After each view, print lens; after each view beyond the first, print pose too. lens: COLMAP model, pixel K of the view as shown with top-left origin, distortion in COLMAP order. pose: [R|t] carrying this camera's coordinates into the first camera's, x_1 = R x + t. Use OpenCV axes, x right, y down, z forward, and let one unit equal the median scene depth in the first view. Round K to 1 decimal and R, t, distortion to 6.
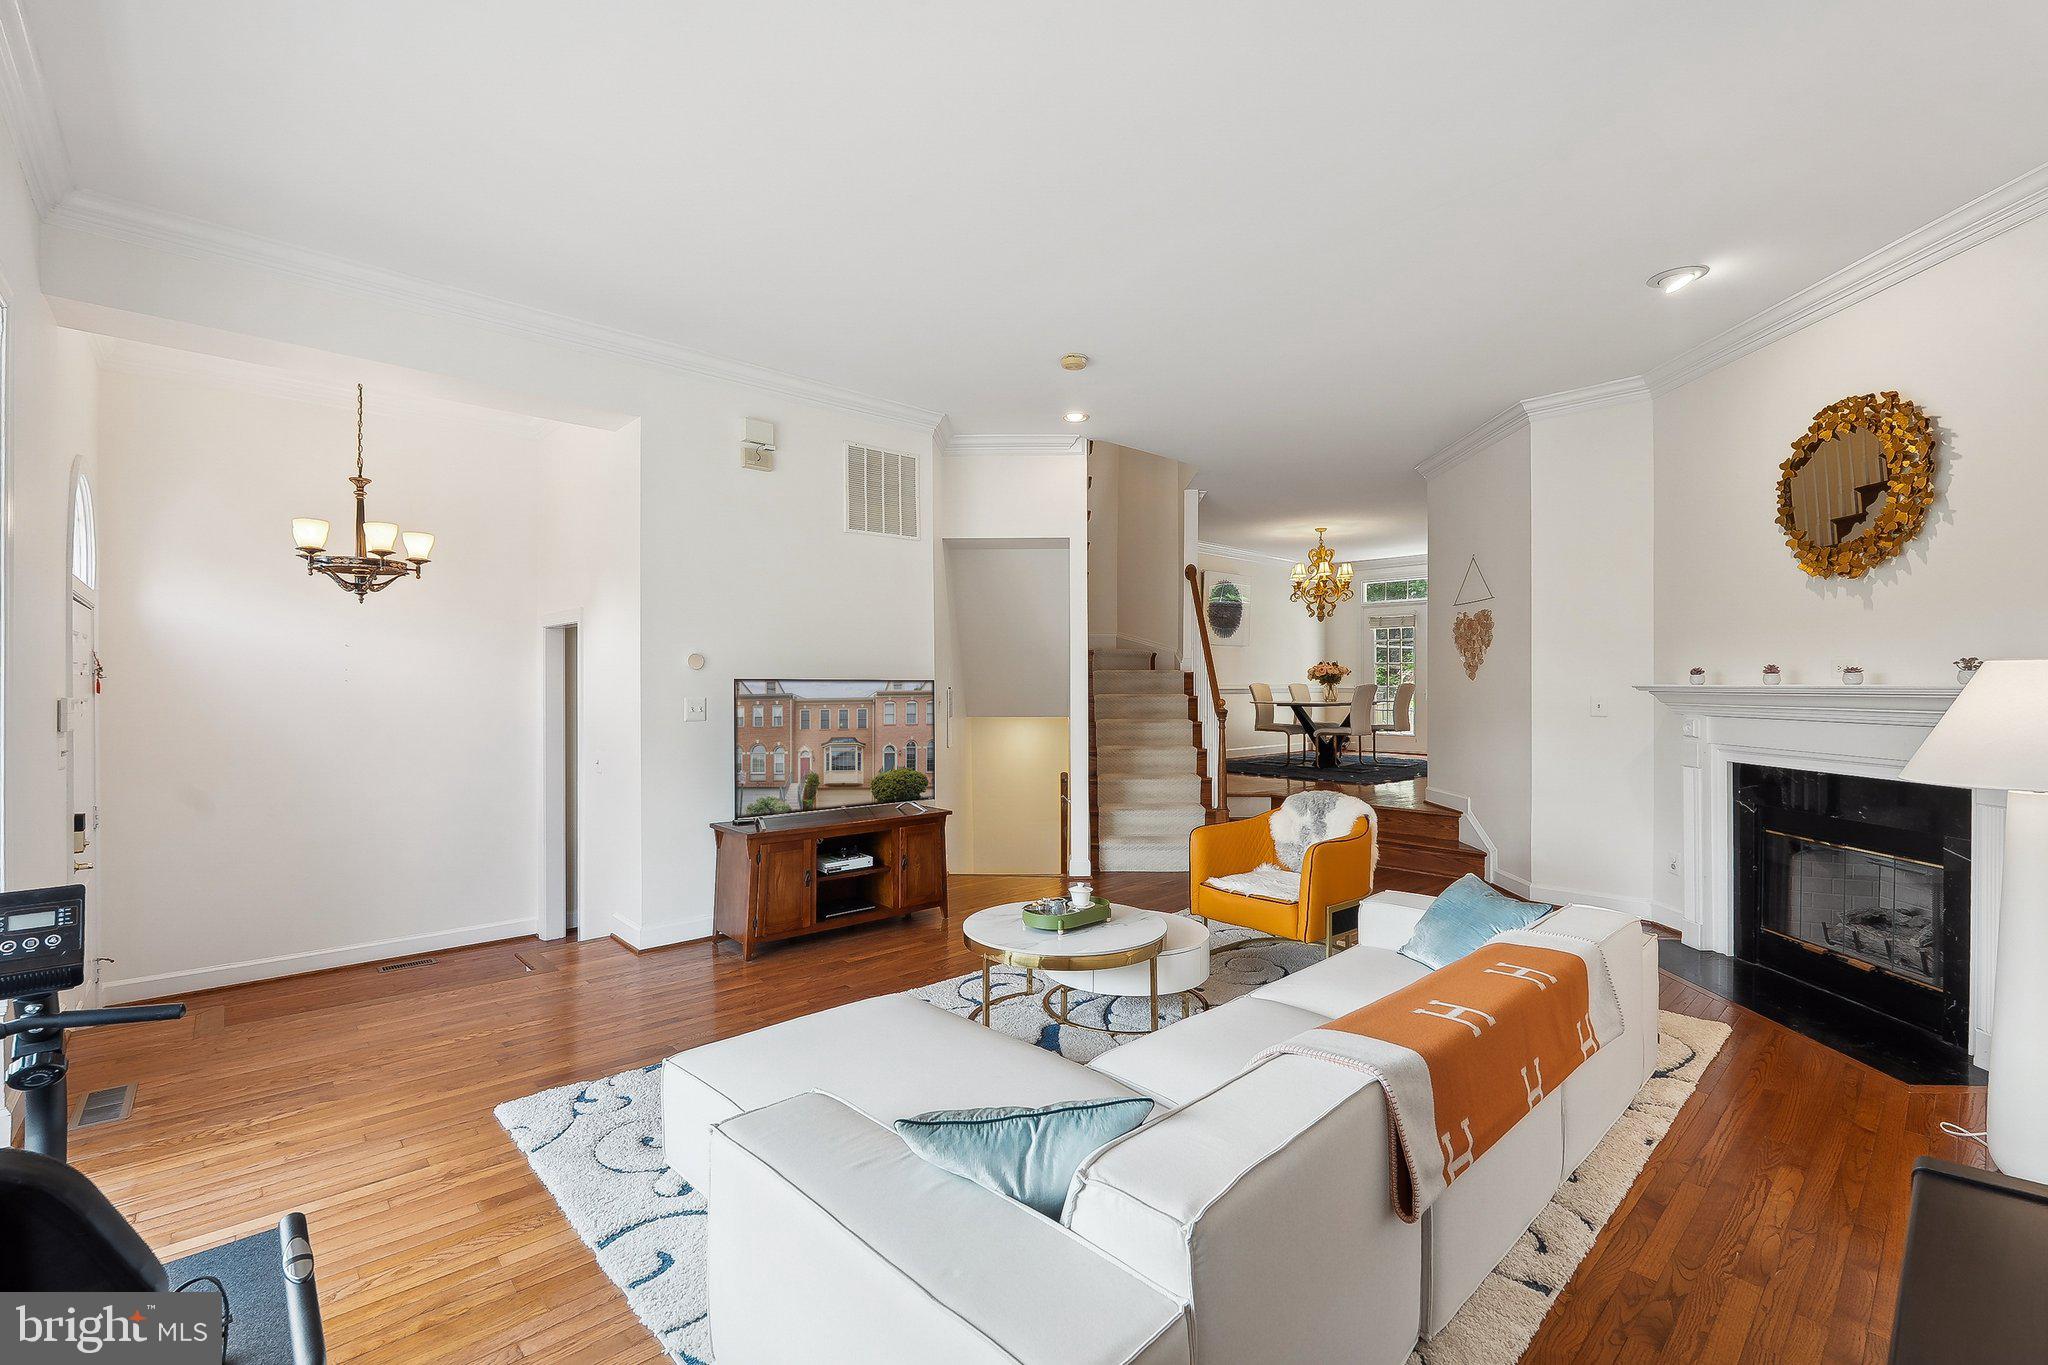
lens RADIAL K [[899.9, 0, 1034.4], [0, 899.9, 688.3], [0, 0, 1]] dist [-0.006318, 0.000599]
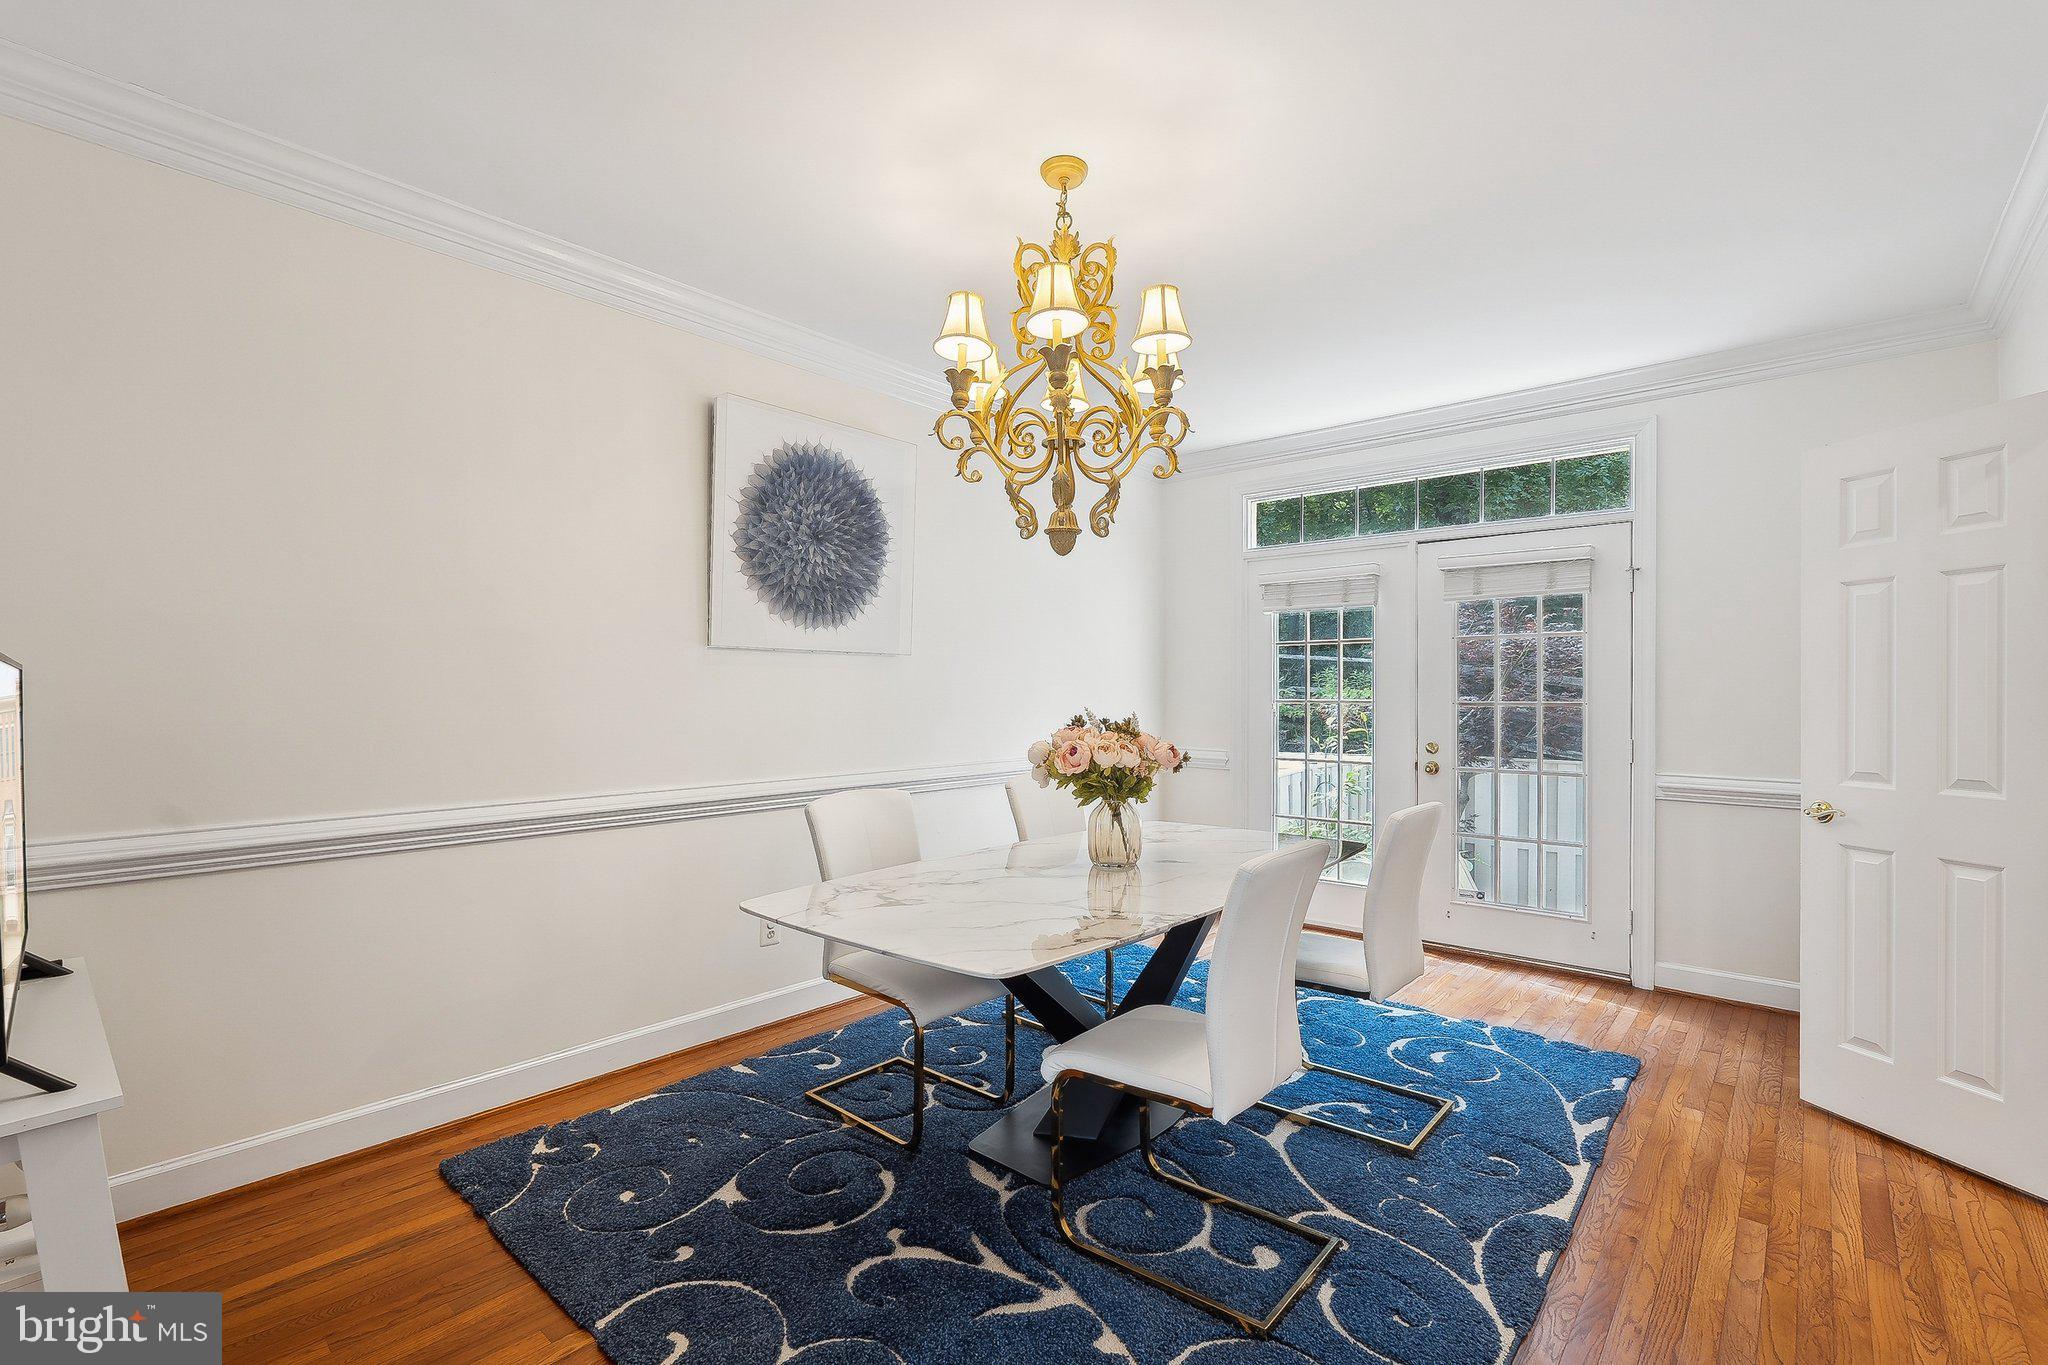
lens RADIAL K [[899.9, 0, 1034.4], [0, 899.9, 688.3], [0, 0, 1]] dist [-0.006318, 0.000599]
pose [[0.994955, 0.002793, 0.100287, 0.283018], [-0.002565, 0.999994, -0.002402, -0.037536], [-0.100293, 0.002133, 0.994956, 0.751698]]
